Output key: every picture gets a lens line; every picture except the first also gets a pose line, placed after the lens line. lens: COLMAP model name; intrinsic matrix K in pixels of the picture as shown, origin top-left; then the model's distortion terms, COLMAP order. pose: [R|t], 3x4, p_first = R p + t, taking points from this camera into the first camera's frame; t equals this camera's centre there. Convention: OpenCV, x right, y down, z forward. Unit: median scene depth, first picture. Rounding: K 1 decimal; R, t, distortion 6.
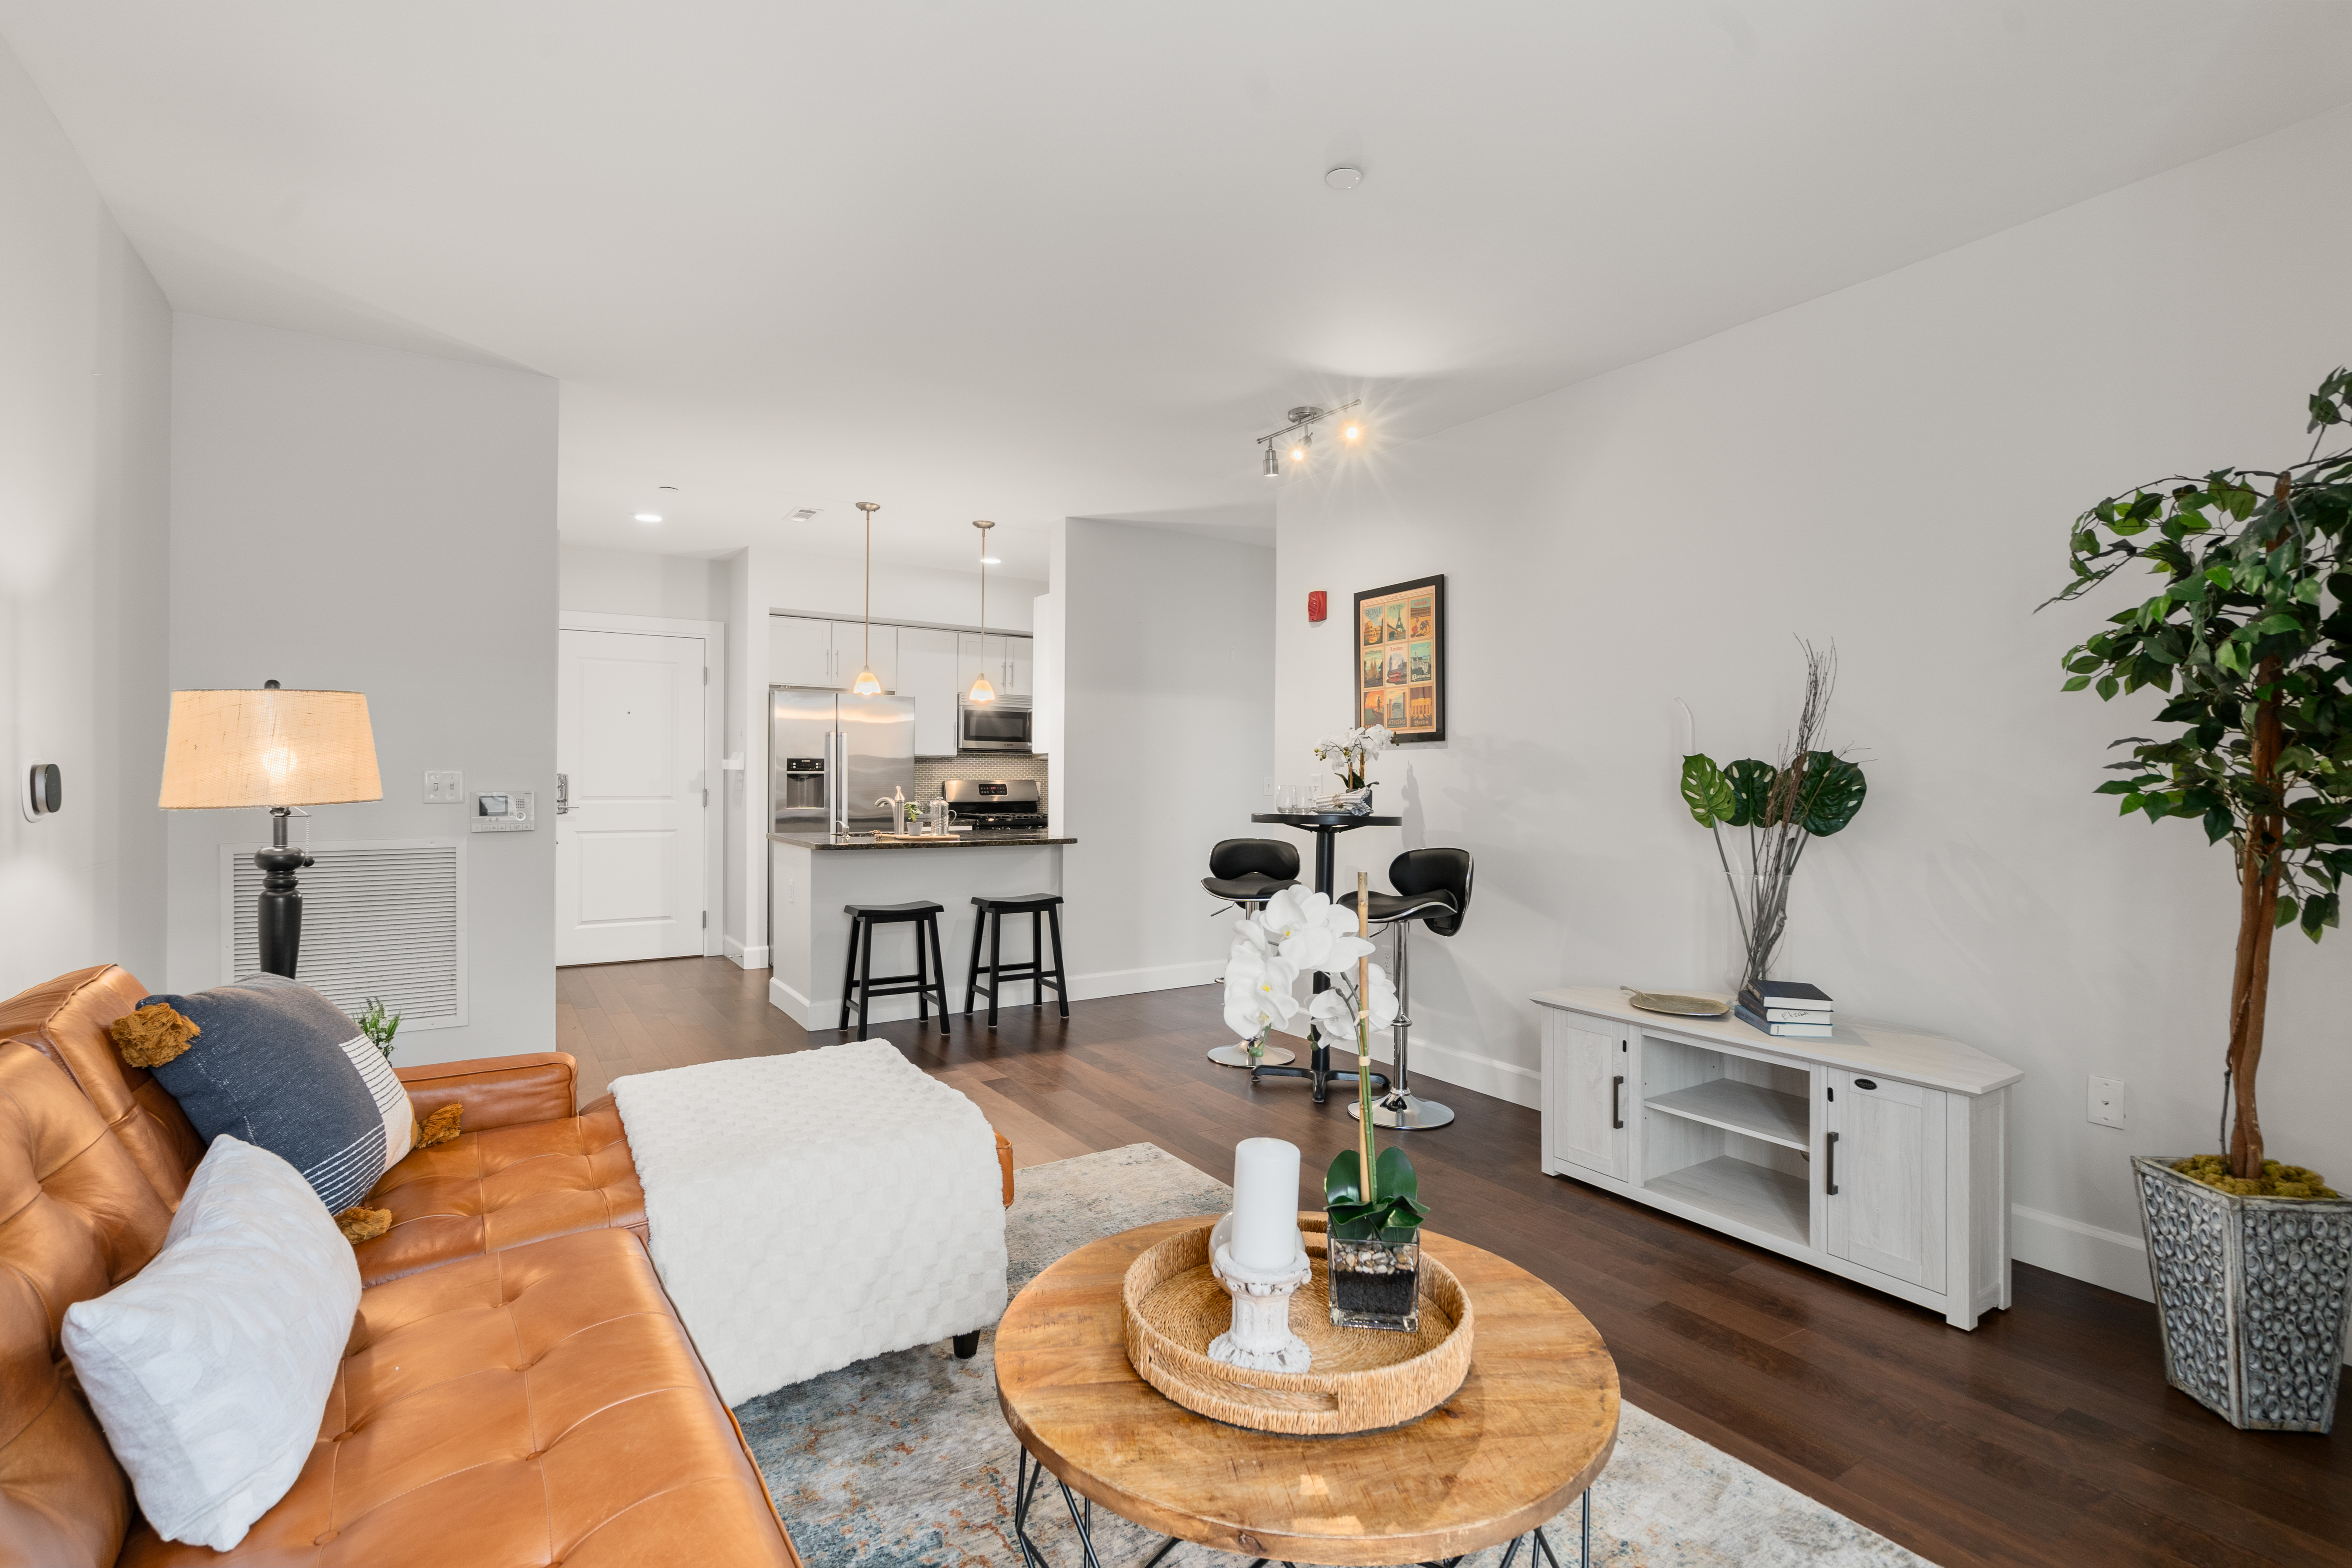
lens RADIAL K [[1088.4, 0, 1178.3], [0, 1088.4, 780.4], [0, 0, 1]] dist [-0.000658, 0.001257]
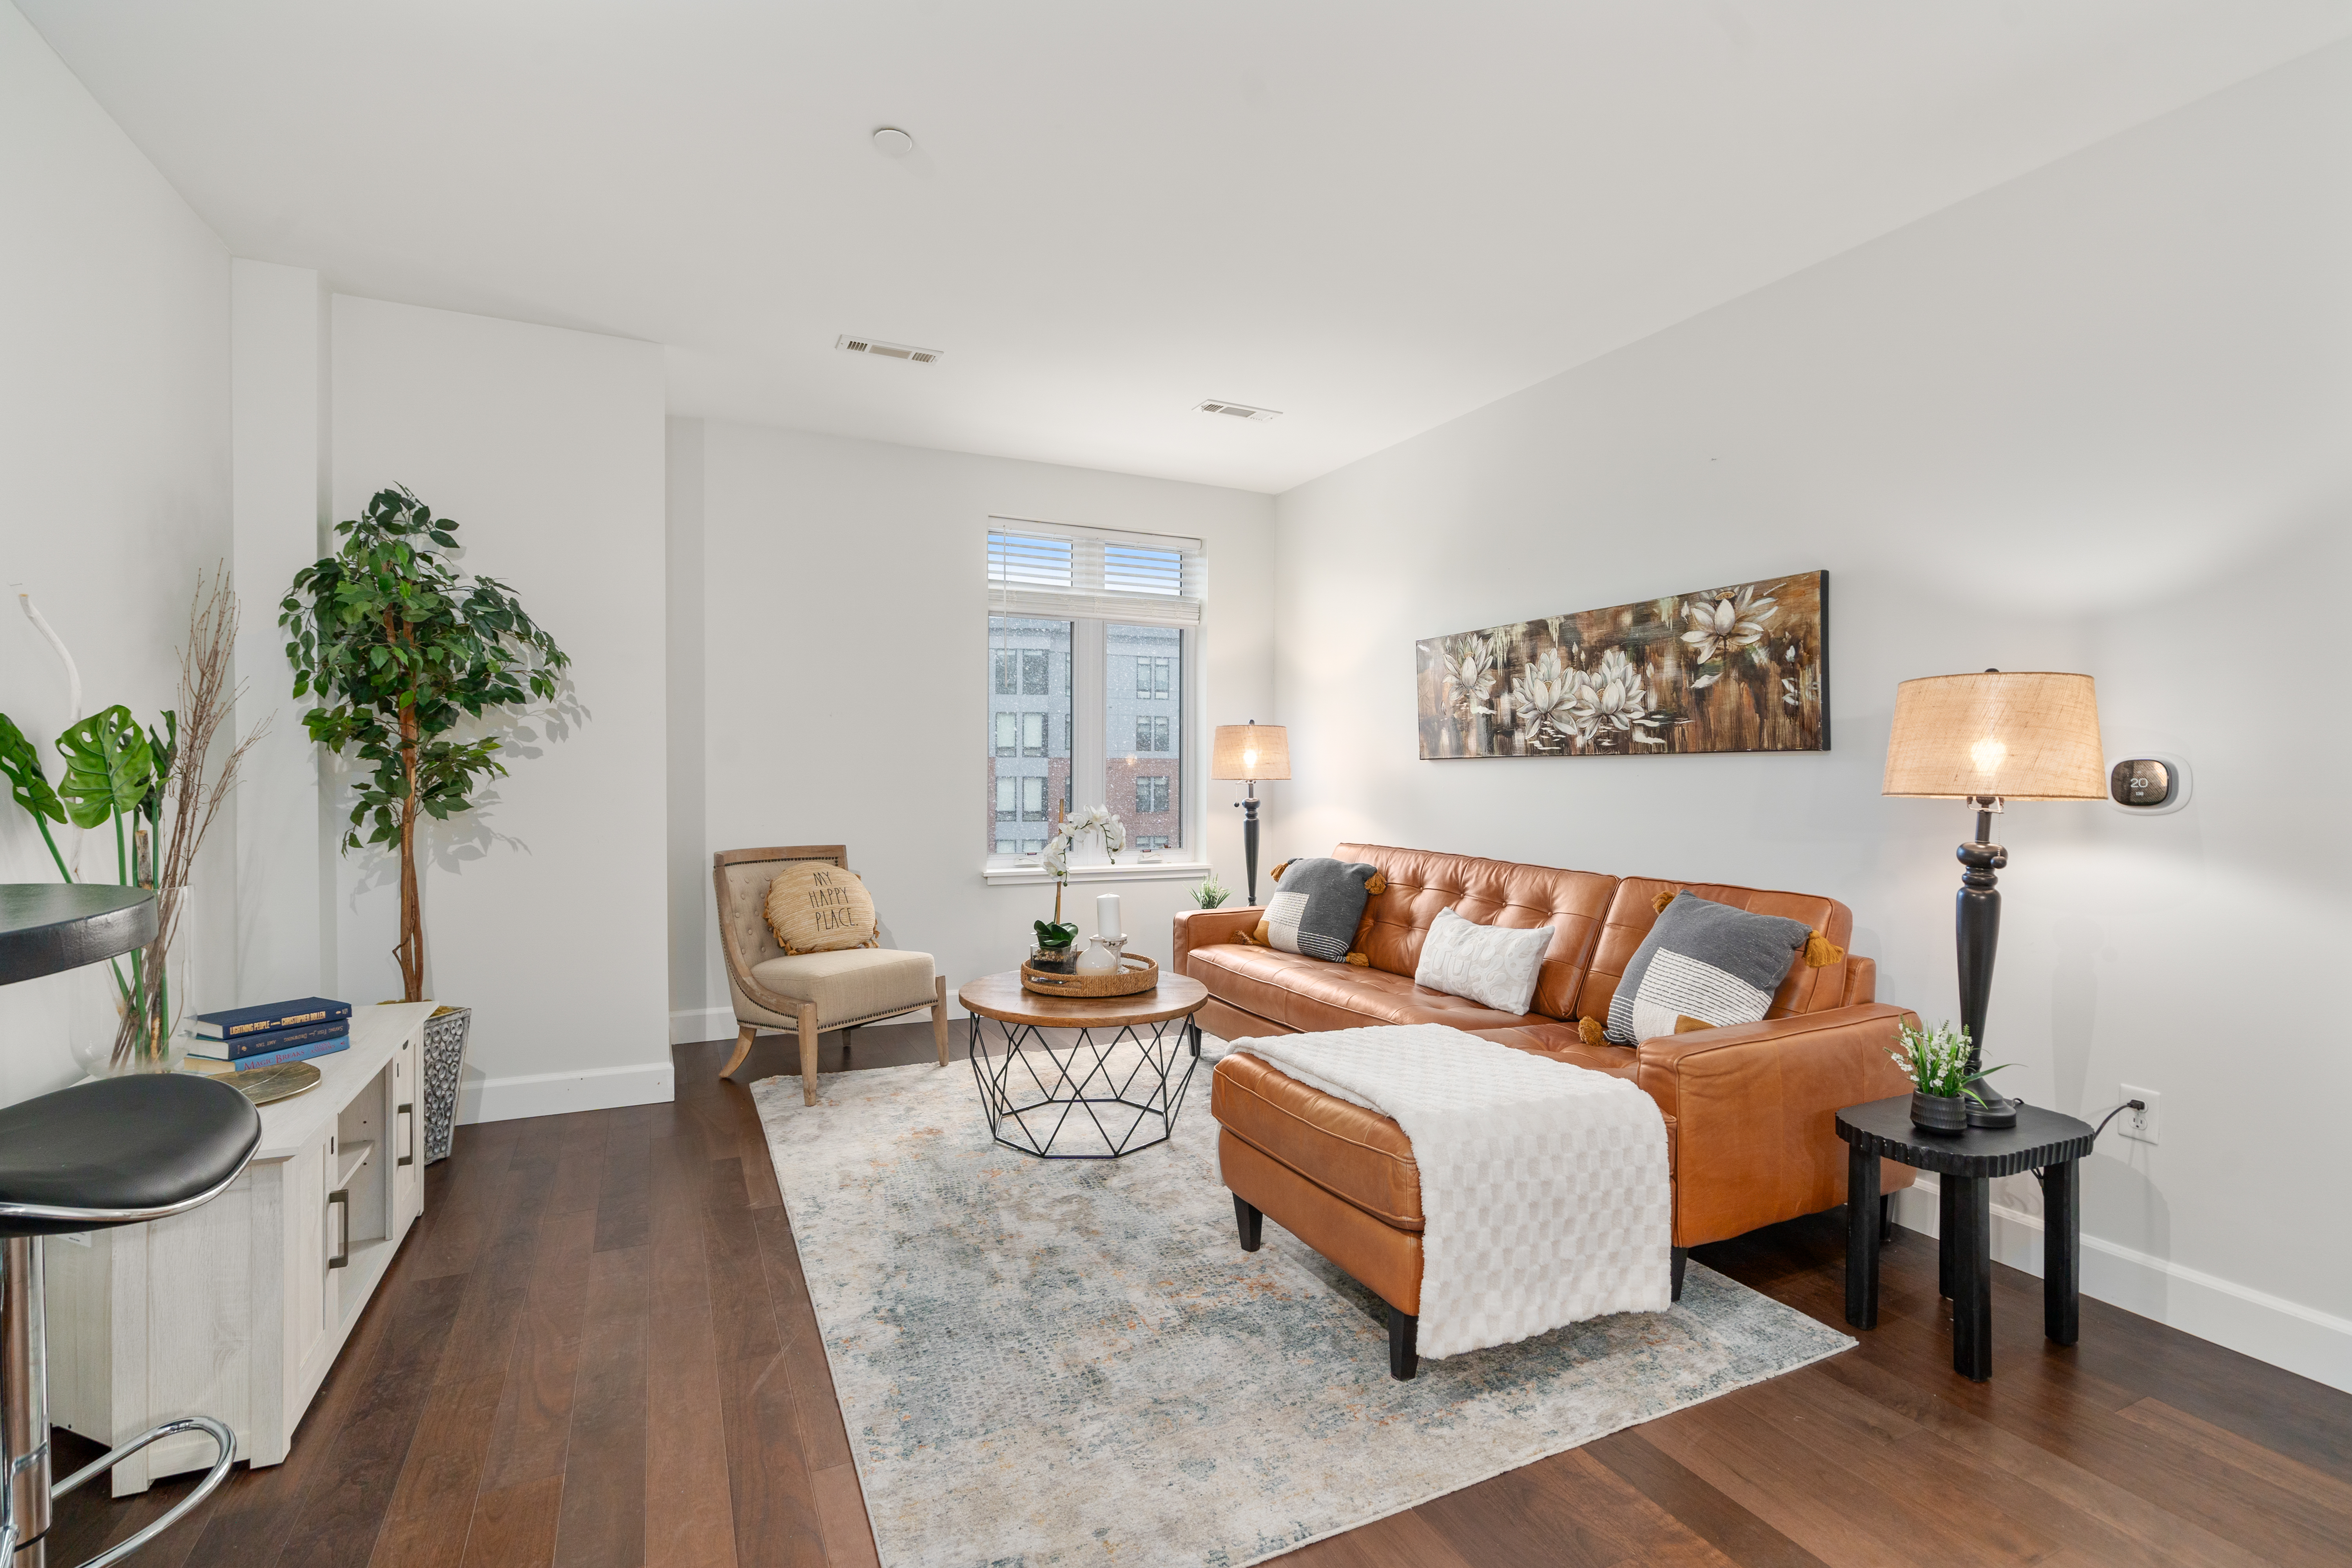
lens RADIAL K [[1088.3, 0, 1164.6], [0, 1088.3, 779.2], [0, 0, 1]] dist [-0.000658, 0.001257]
pose [[-0.989634, -0.014467, 0.142884, -0.123045], [-0.012350, 0.999801, 0.015694, -0.000065], [-0.143083, 0.013767, -0.989615, 1.008145]]
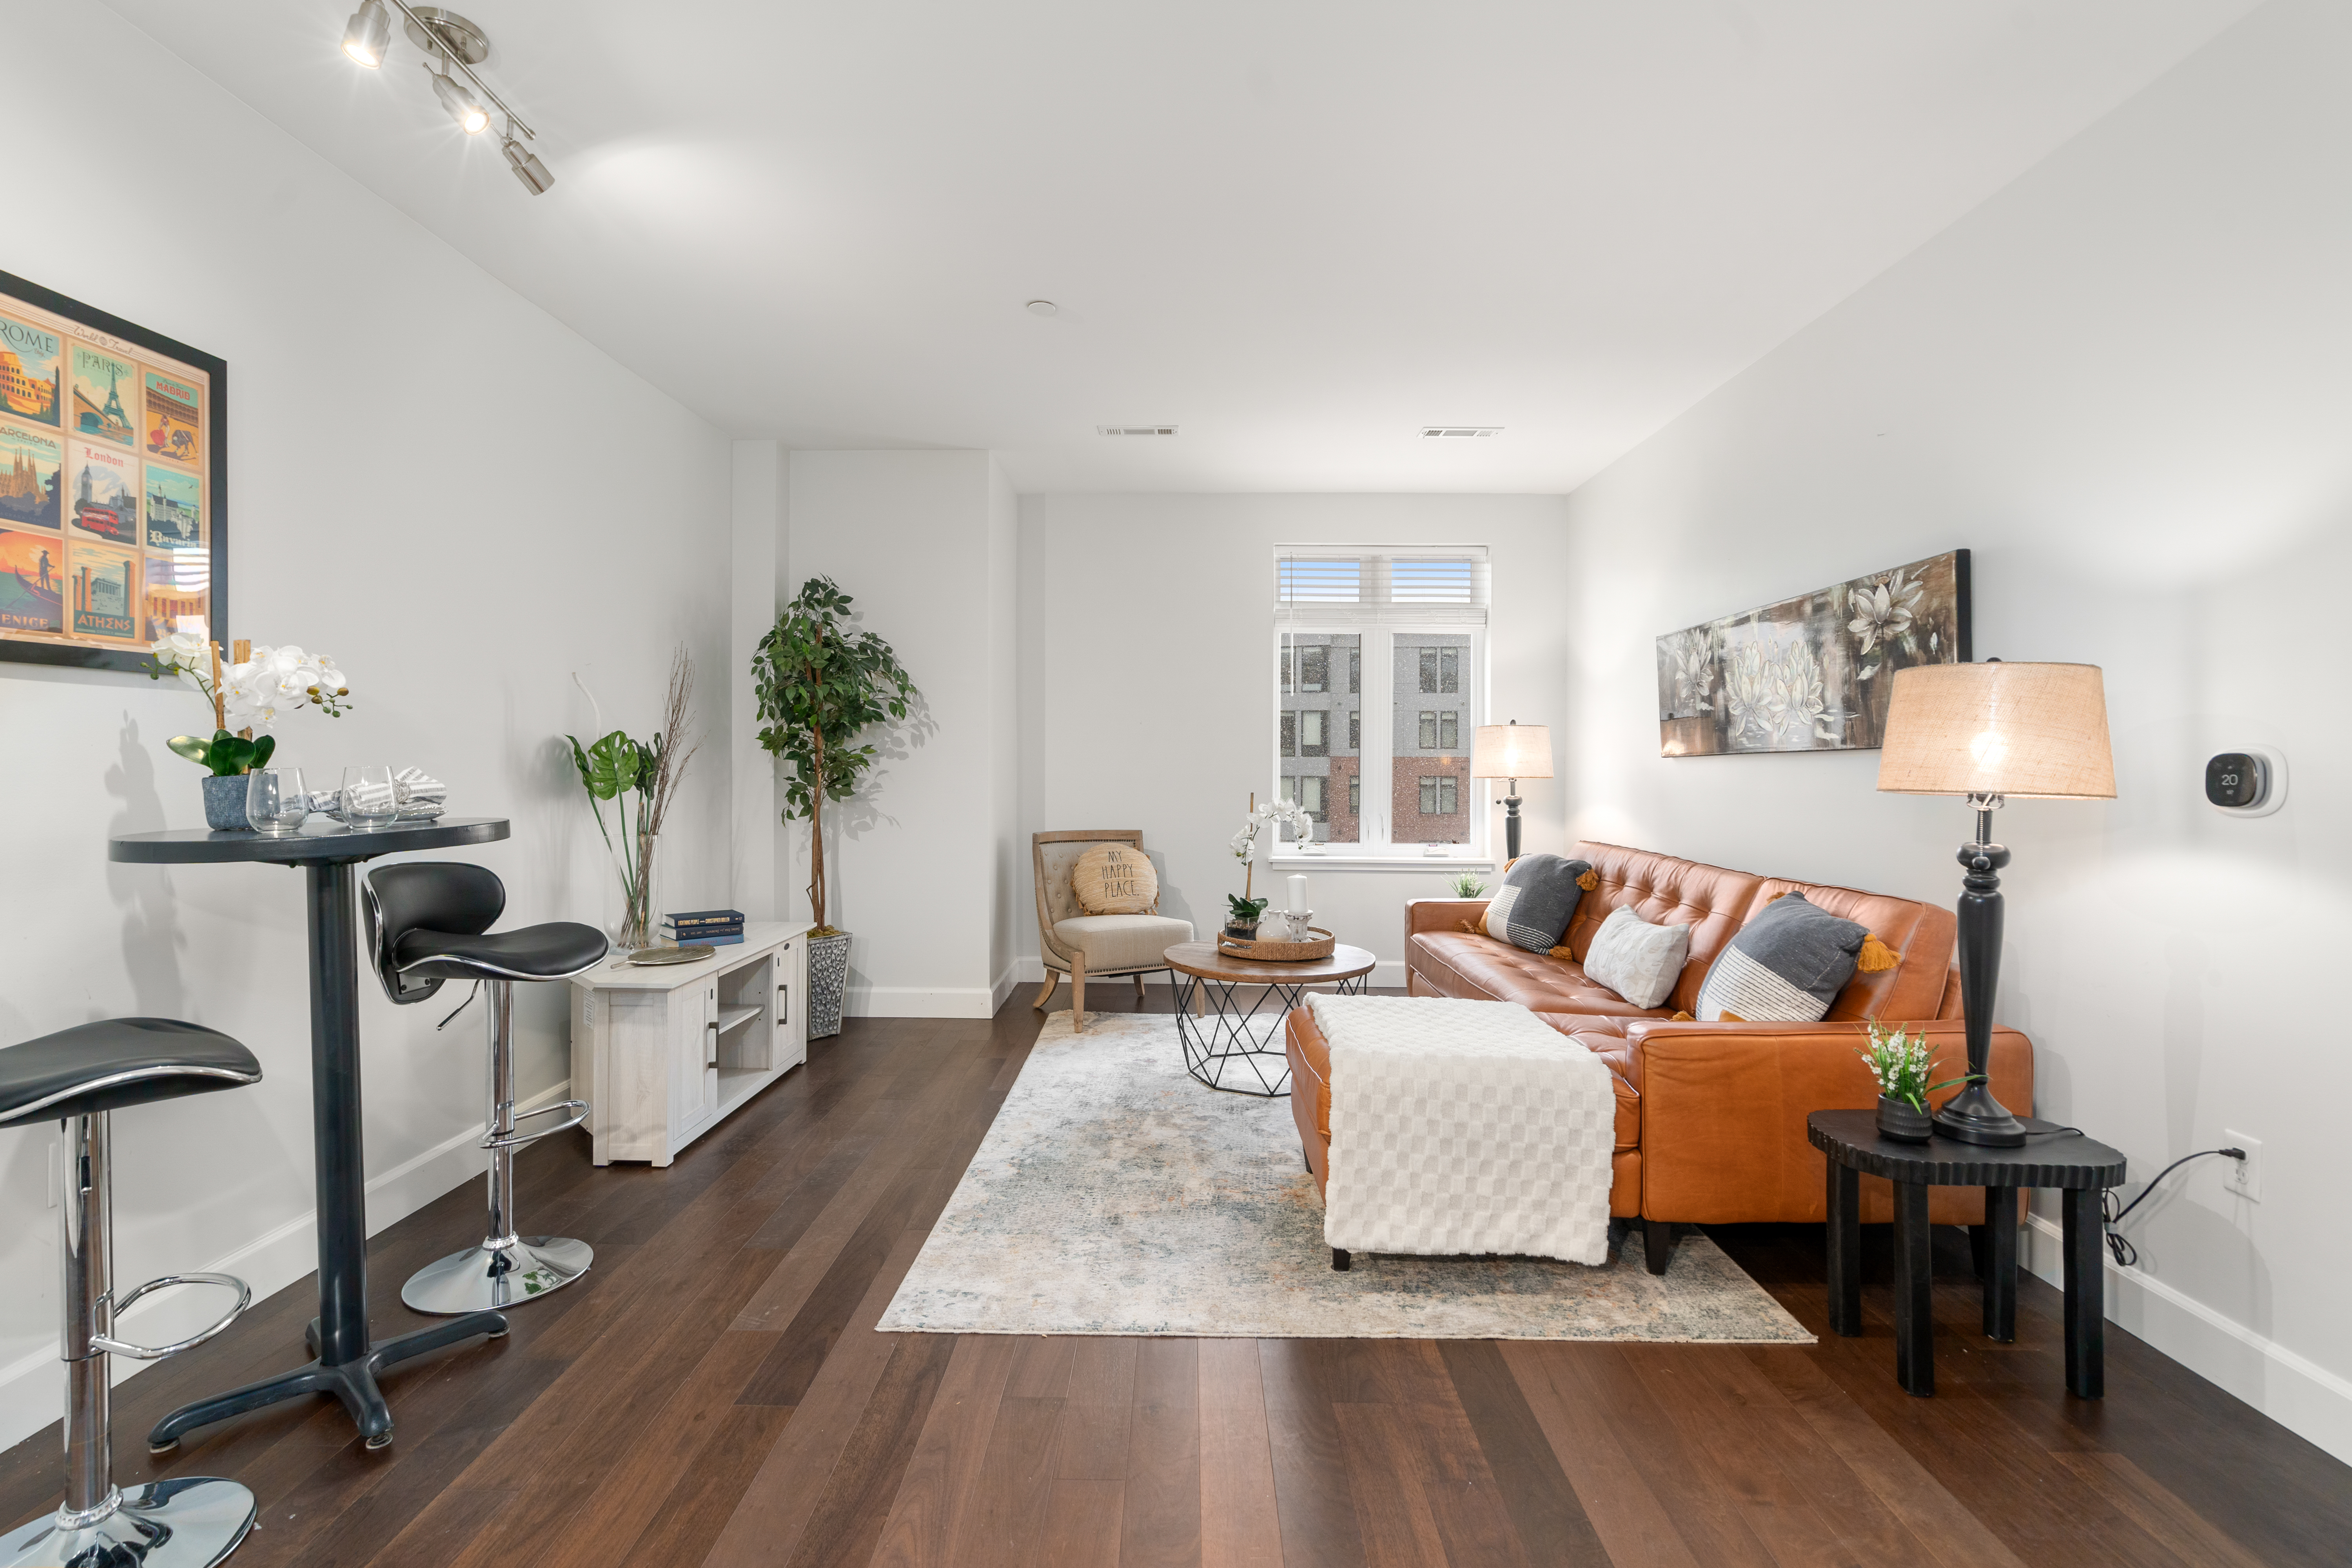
lens RADIAL K [[1088.4, 0, 1162.2], [0, 1088.4, 770.5], [0, 0, 1]] dist [-0.000658, 0.001257]
pose [[-0.821081, -0.013340, 0.570656, -0.384064], [-0.007959, 0.999897, 0.011922, -0.001699], [-0.570757, 0.005247, -0.821102, 1.046090]]
